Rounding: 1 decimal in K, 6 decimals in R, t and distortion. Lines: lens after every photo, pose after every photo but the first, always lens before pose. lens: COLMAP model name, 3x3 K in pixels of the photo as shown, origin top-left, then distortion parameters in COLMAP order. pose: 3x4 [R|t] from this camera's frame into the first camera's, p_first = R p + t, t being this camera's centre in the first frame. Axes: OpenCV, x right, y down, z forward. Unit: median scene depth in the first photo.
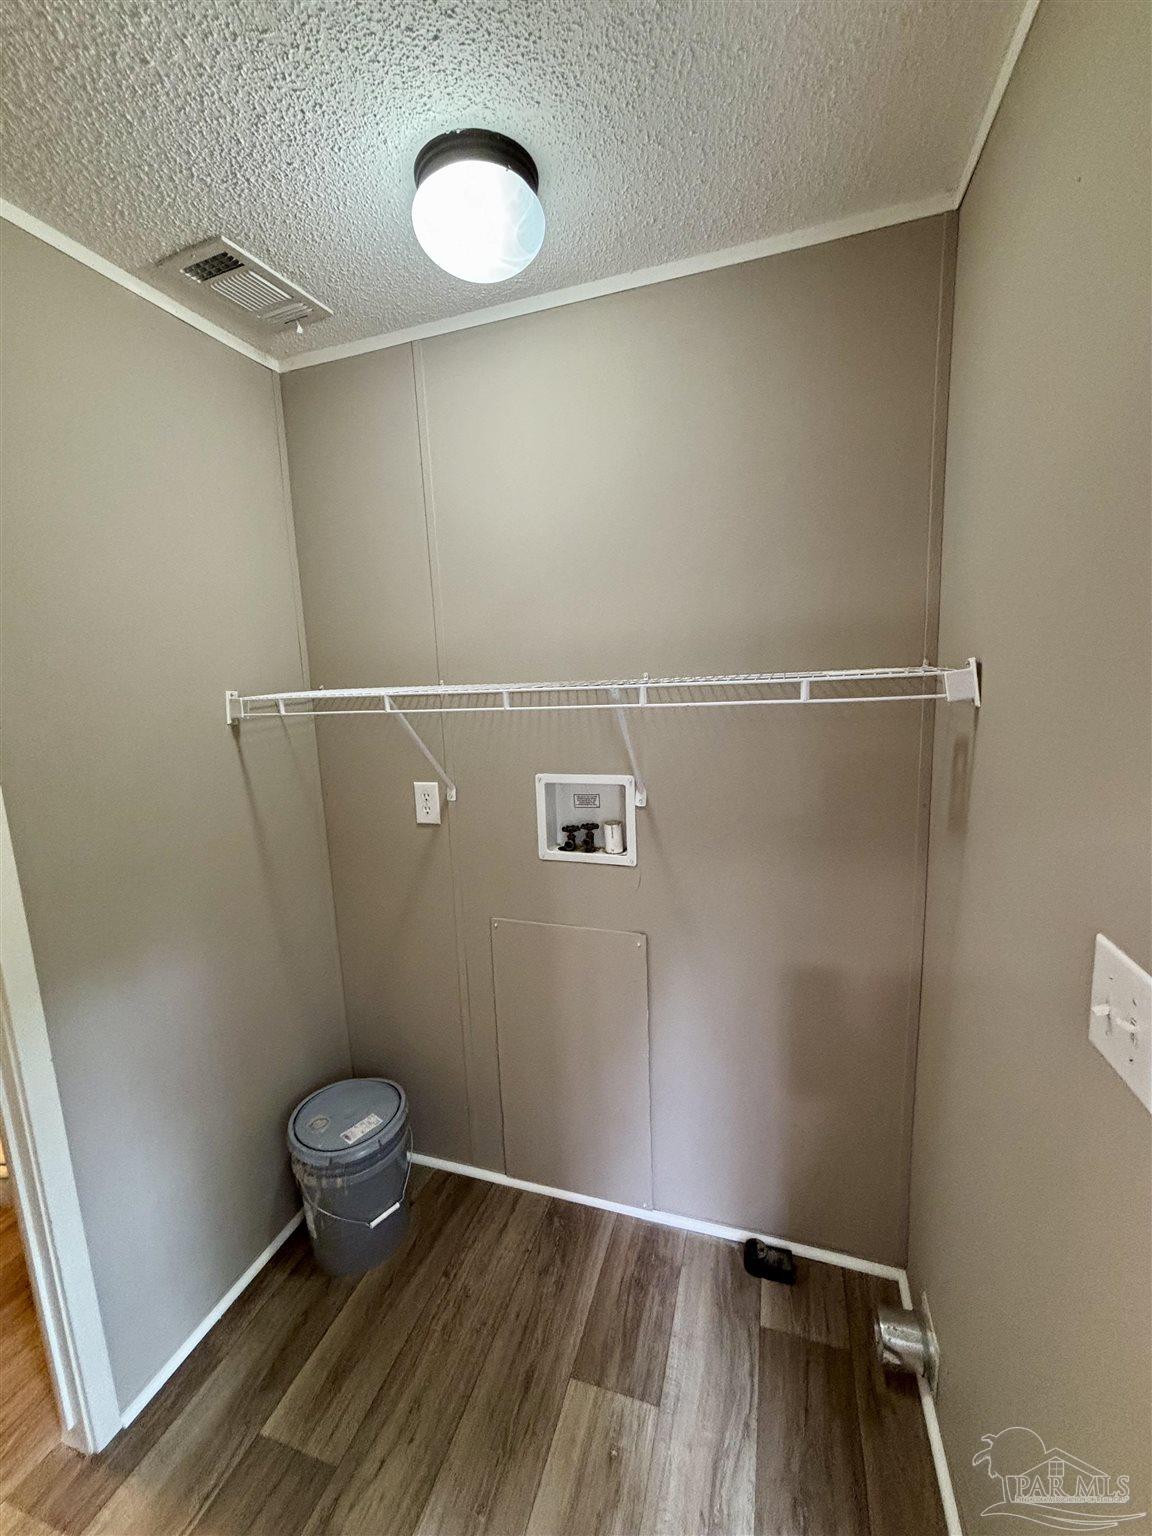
lens RADIAL K [[601.5, 0, 576.0], [0, 601.5, 768.0], [0, 0, 1]] dist [0.023015, -0.012491]
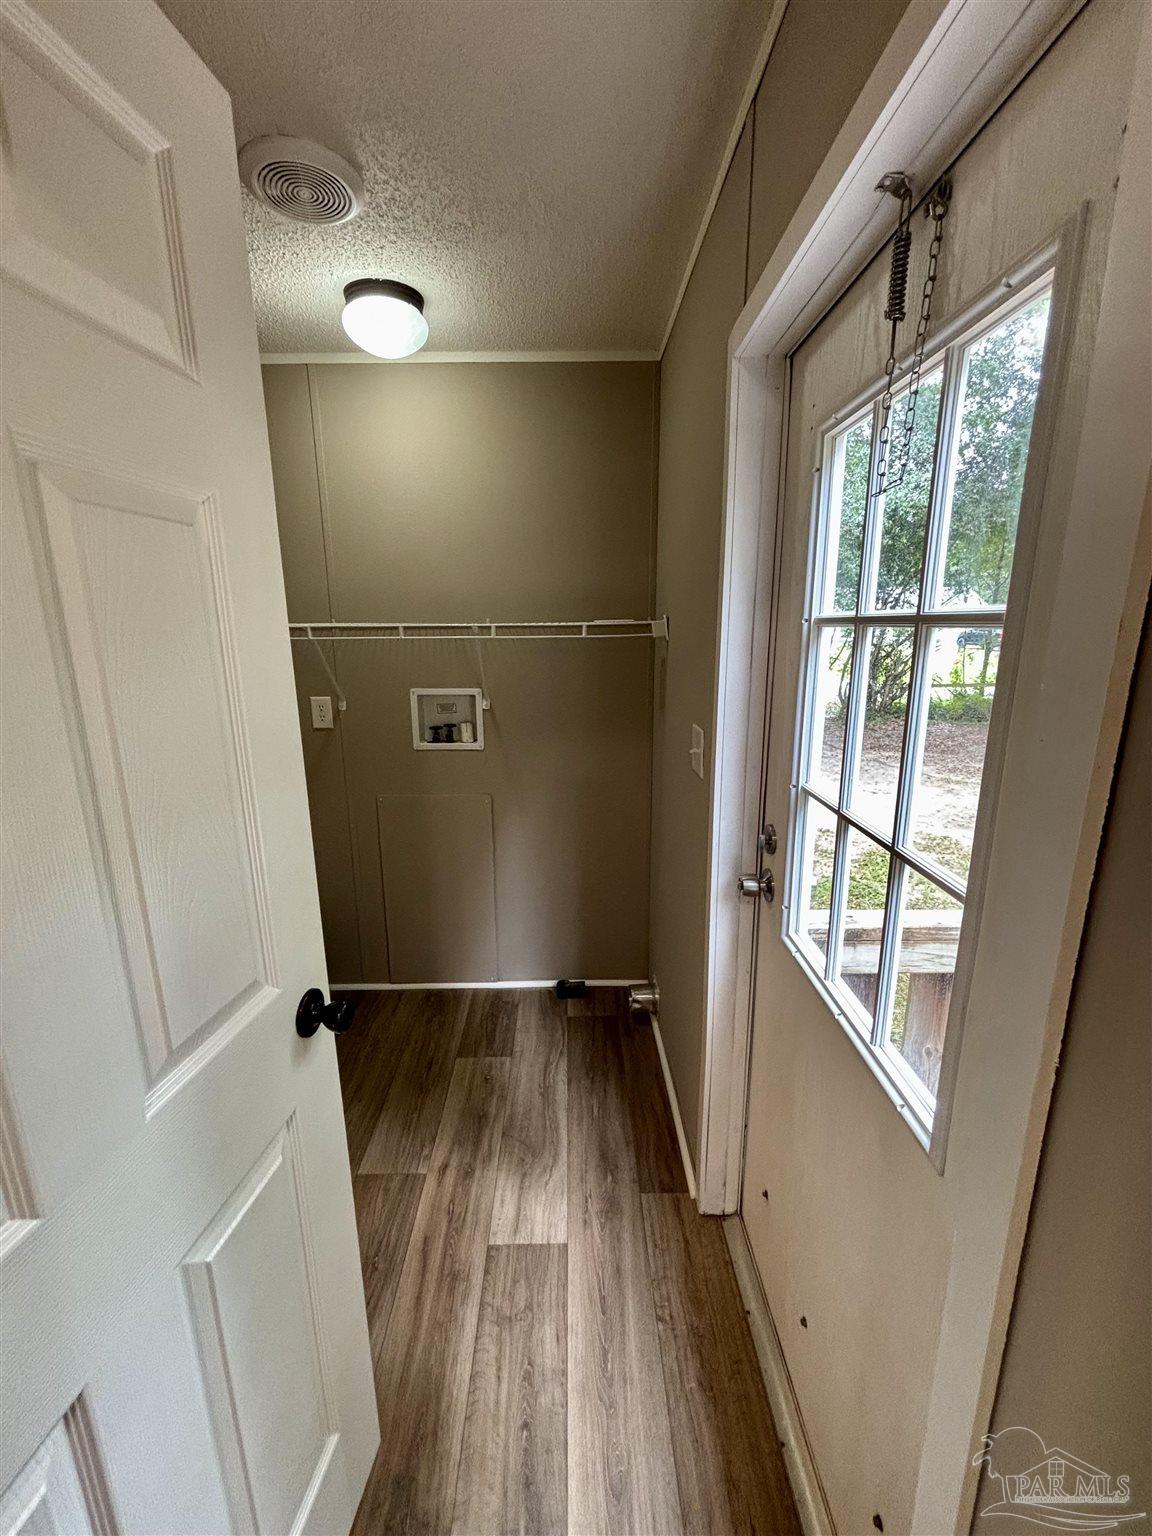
lens RADIAL K [[613.7, 0, 576.0], [0, 613.7, 768.0], [0, 0, 1]] dist [0.001215, -0.000233]
pose [[0.946646, -0.037982, 0.320029, -0.180750], [0.018519, 0.997801, 0.063644, 0.121400], [-0.321743, -0.054322, 0.945268, -0.541914]]
